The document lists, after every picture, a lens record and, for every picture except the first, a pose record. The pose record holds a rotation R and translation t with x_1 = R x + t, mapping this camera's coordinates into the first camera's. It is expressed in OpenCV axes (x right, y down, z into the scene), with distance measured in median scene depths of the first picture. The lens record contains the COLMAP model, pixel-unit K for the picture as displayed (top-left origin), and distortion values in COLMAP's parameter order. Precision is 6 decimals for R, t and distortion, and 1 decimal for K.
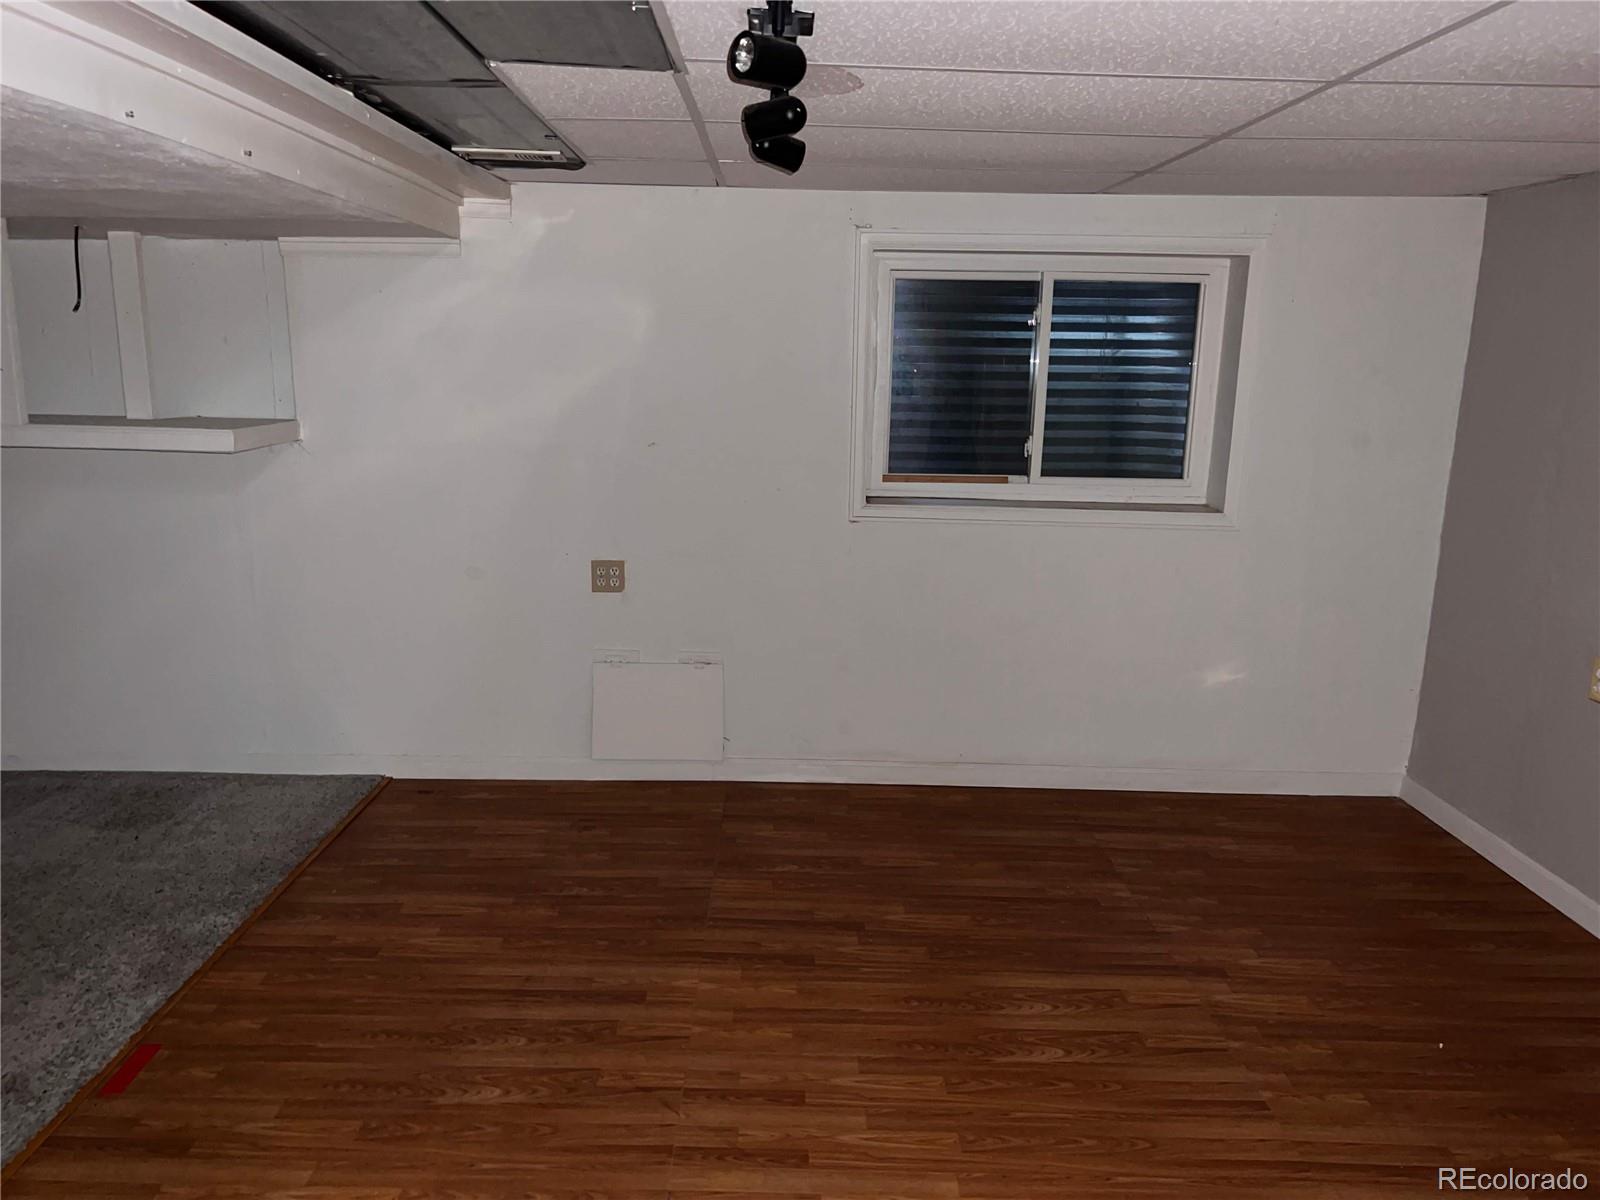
lens RADIAL K [[1203.4, 0, 804.4], [0, 1203.4, 609.1], [0, 0, 1]] dist [0.052306, -0.069526]
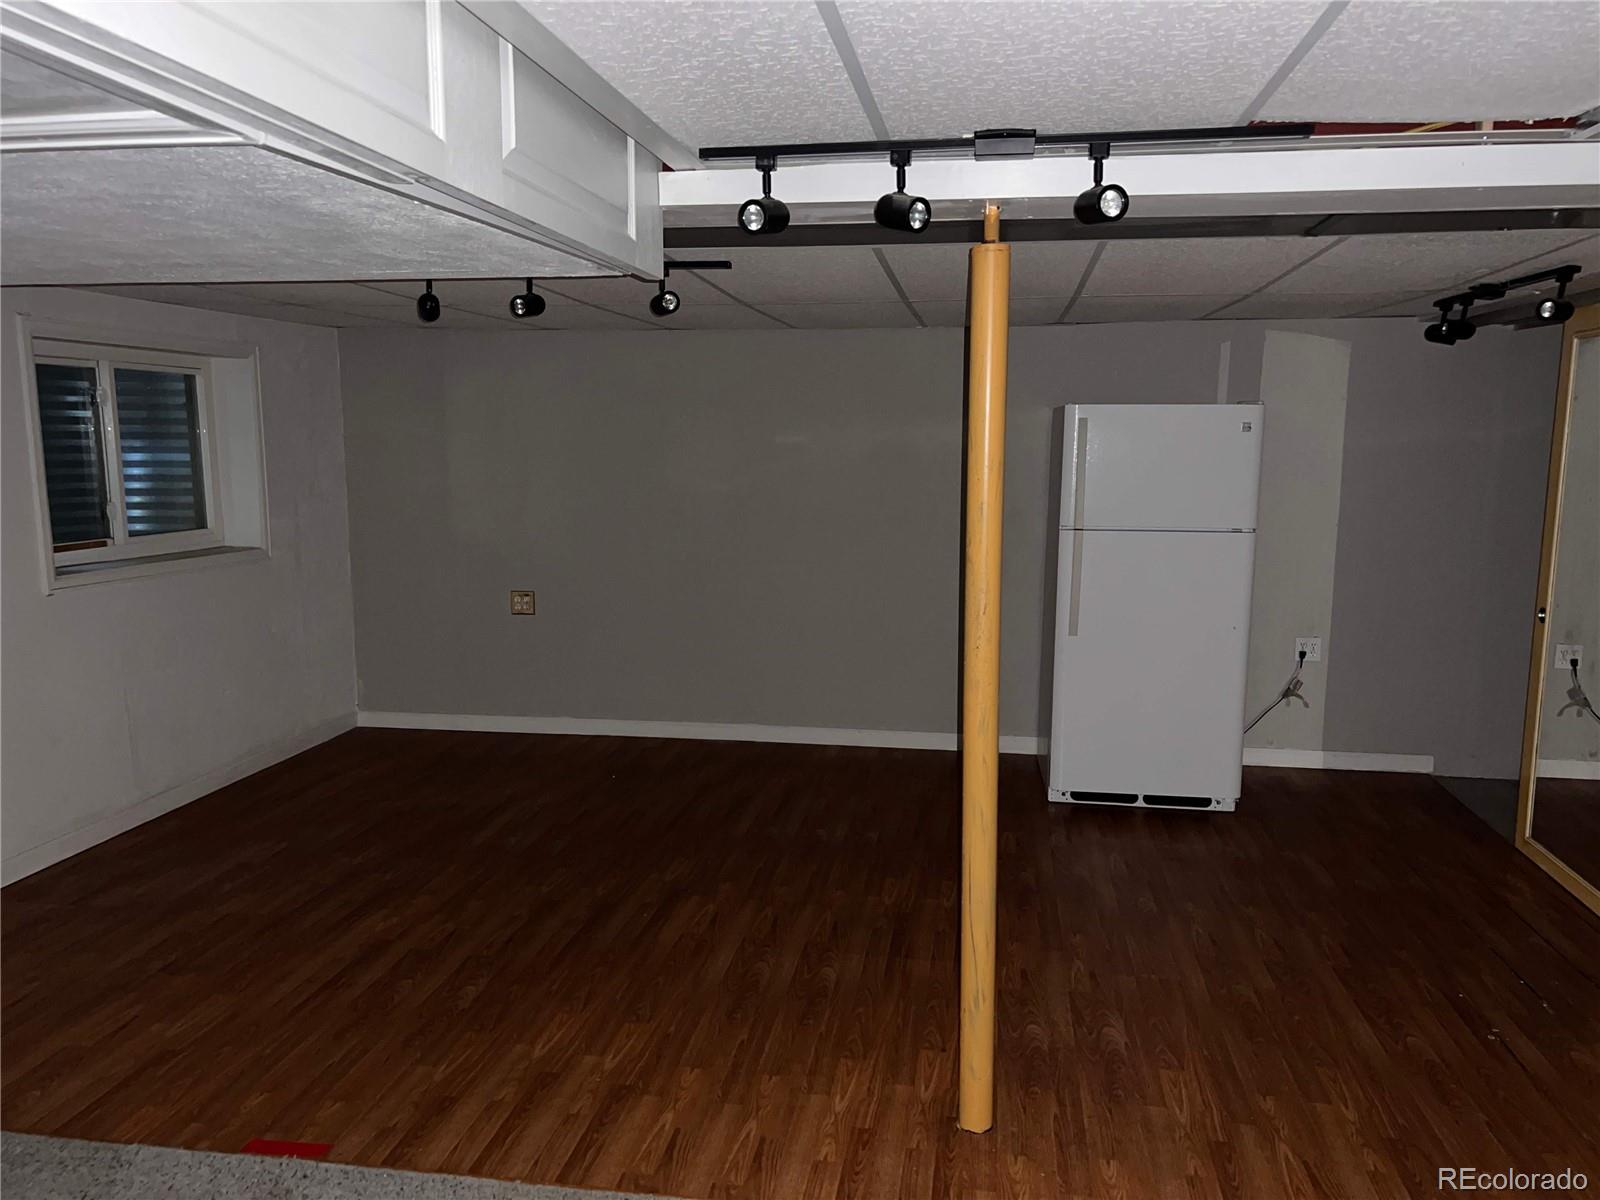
lens RADIAL K [[1203.4, 0, 804.4], [0, 1203.4, 609.1], [0, 0, 1]] dist [0.052306, -0.069526]
pose [[0.165830, -0.166034, 0.972077, -1.220104], [0.203995, 0.970180, 0.130910, -0.093803], [-0.964825, 0.176590, 0.194755, 0.260049]]
